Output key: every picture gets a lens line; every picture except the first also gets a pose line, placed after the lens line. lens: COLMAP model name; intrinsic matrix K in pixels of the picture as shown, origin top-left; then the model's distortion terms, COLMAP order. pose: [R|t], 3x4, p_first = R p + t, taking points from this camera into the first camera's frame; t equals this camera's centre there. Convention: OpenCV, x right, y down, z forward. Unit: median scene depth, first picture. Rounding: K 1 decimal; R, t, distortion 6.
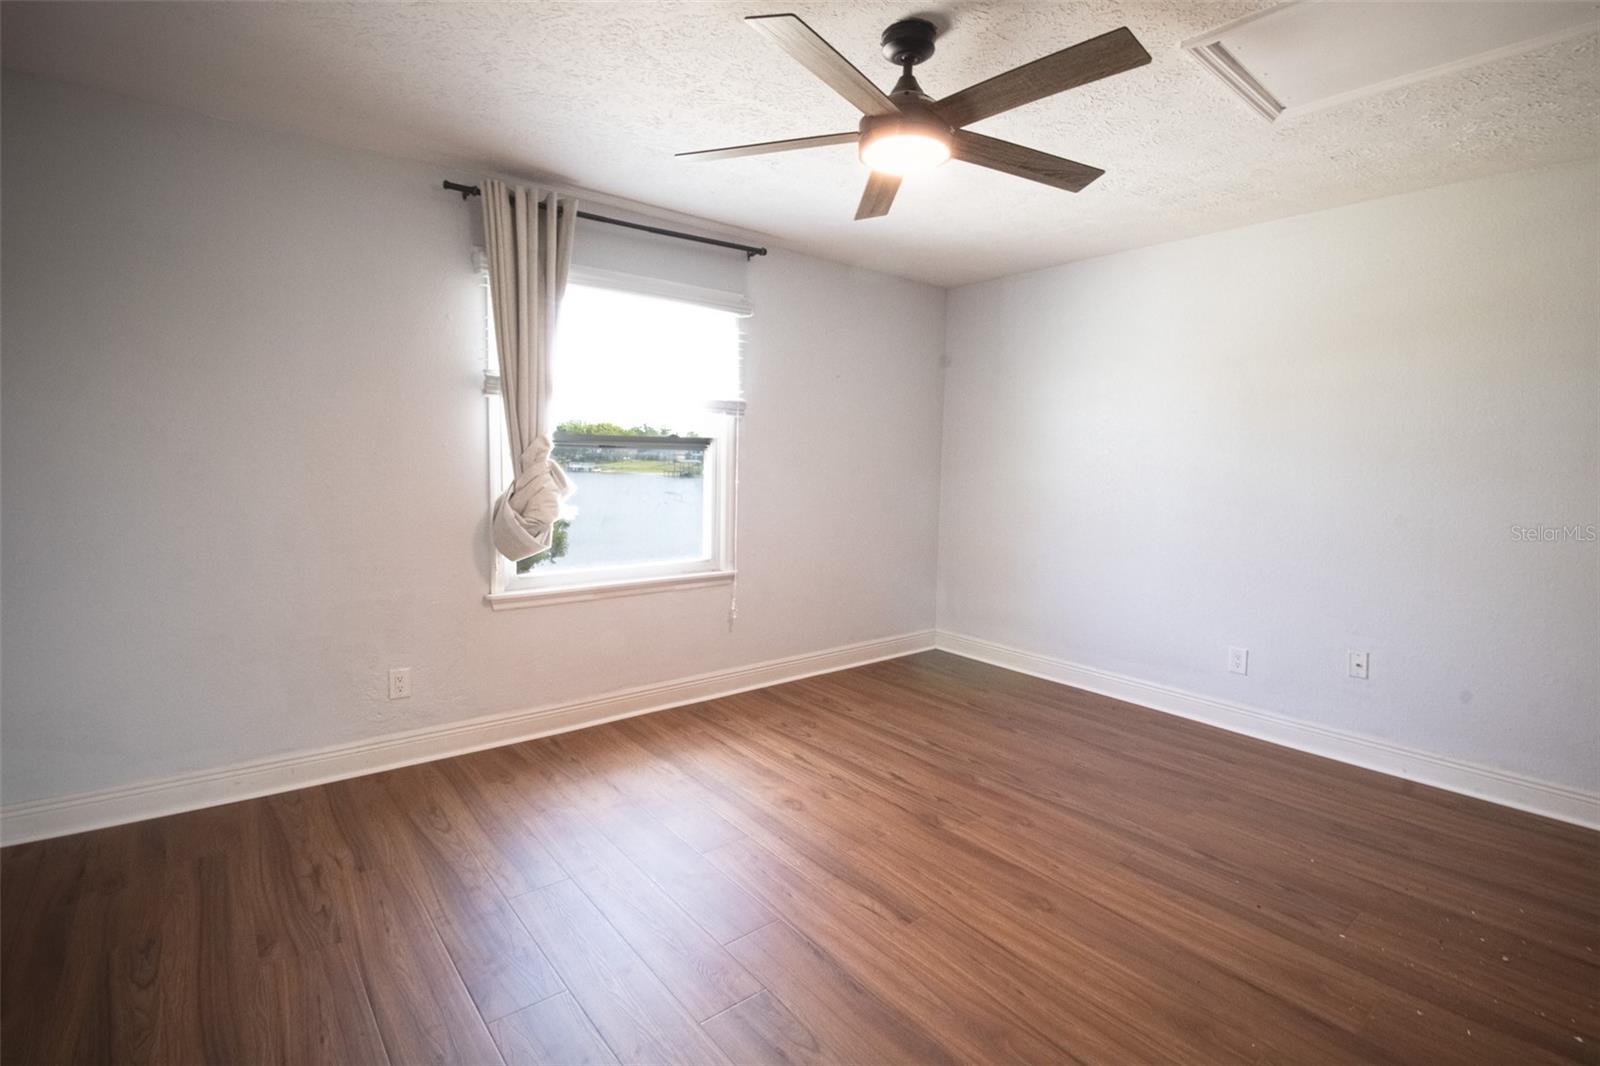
lens RADIAL K [[742.0, 0, 807.2], [0, 742.0, 537.1], [0, 0, 1]] dist [-0.031040, -0.000625]
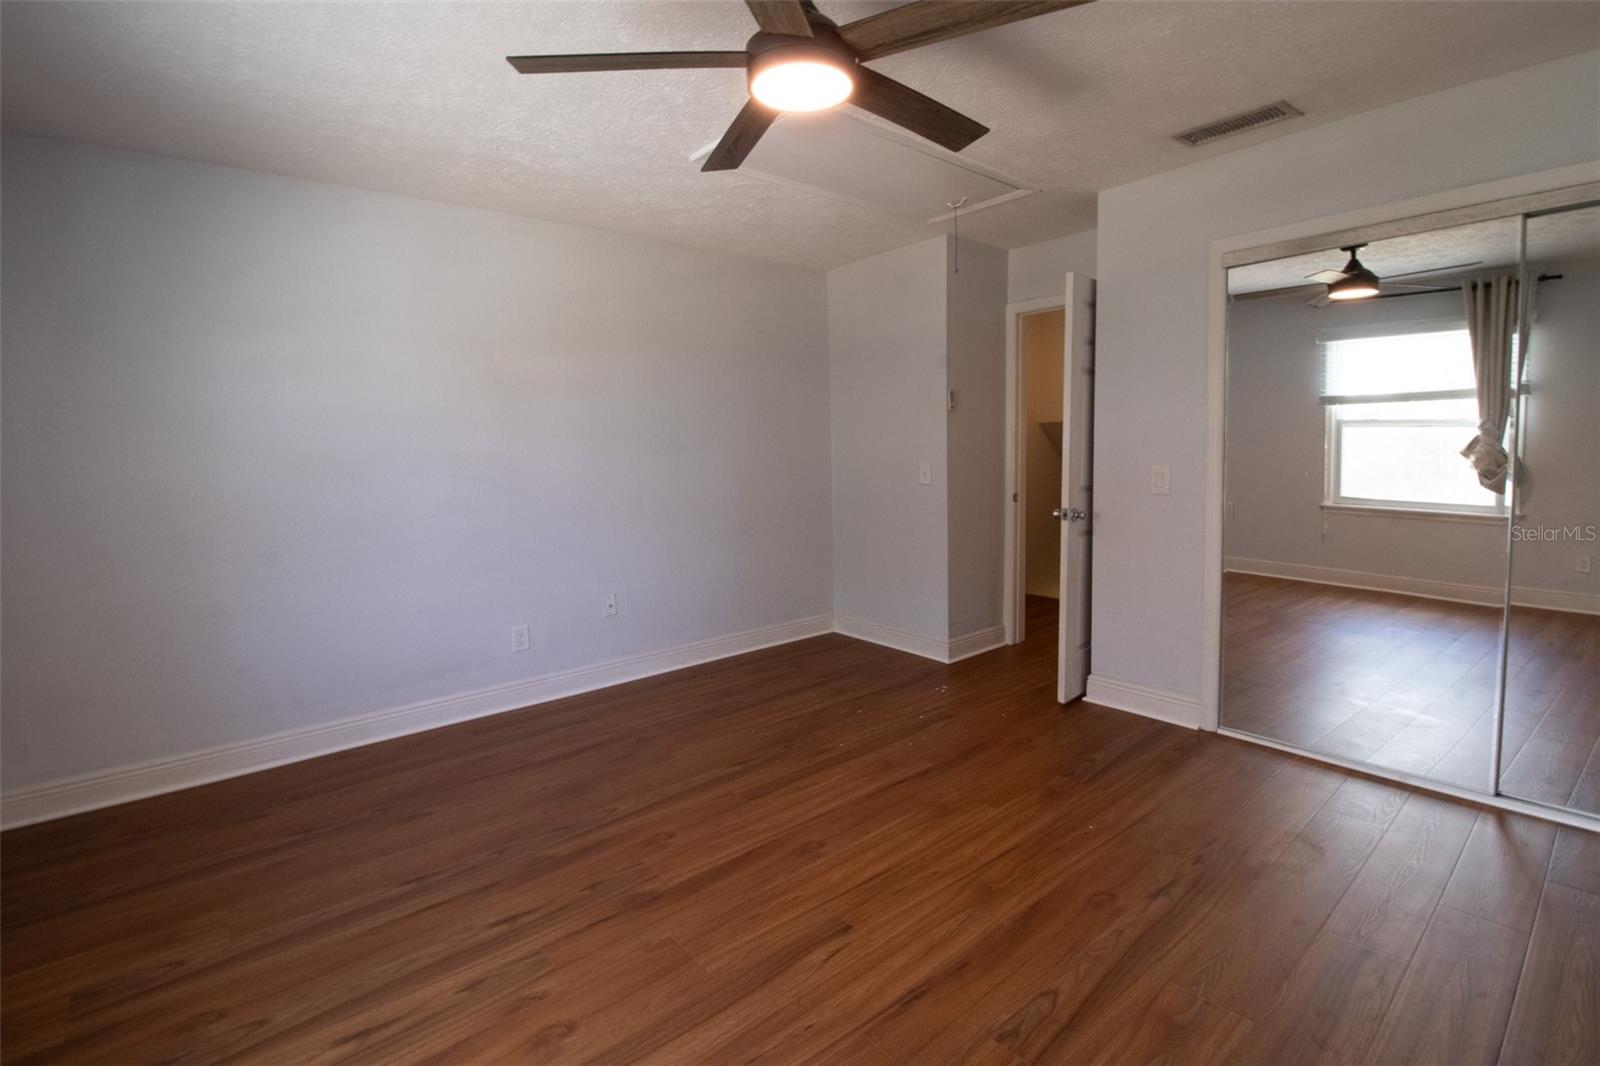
lens RADIAL K [[742.0, 0, 805.4], [0, 742.0, 527.6], [0, 0, 1]] dist [-0.031040, -0.000625]
pose [[-0.035804, -0.127182, 0.991233, -0.573302], [0.135656, 0.982070, 0.130907, -0.088058], [-0.990109, 0.139154, -0.017909, 0.787839]]
